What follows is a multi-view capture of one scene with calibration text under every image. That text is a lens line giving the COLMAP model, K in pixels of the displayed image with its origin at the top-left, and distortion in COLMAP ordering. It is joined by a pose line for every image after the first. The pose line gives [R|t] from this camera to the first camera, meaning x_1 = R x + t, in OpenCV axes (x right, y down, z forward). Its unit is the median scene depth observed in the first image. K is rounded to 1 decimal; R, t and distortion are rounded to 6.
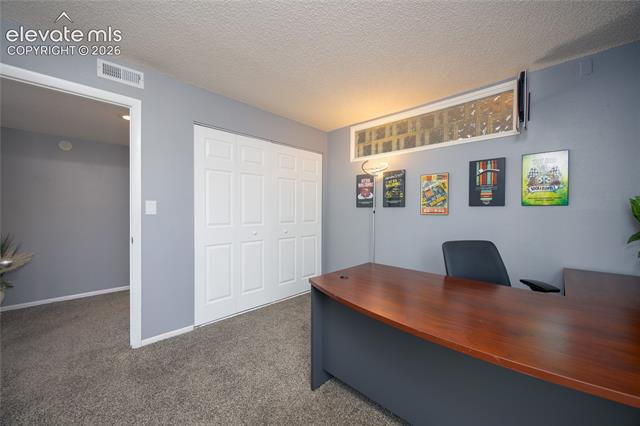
lens RADIAL K [[254.5, 0, 320.0], [0, 254.5, 213.0], [0, 0, 1]] dist [0.002278, 0.000261]
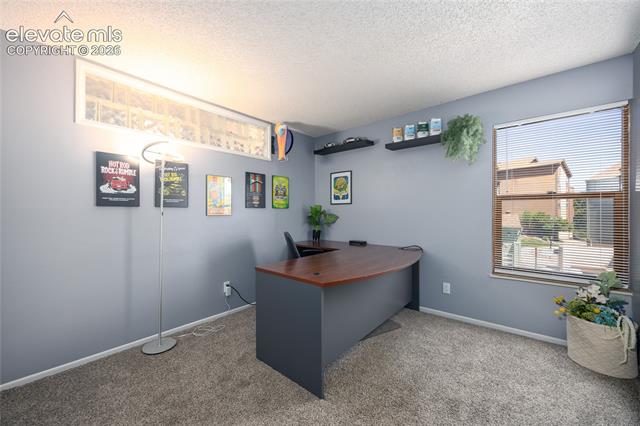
lens RADIAL K [[254.5, 0, 320.0], [0, 254.5, 213.0], [0, 0, 1]] dist [0.002278, 0.000261]
pose [[-0.105800, -0.009715, 0.994340, -0.568491], [0.011154, 0.999878, 0.010956, -0.009198], [-0.994325, 0.012250, -0.105679, 0.645930]]
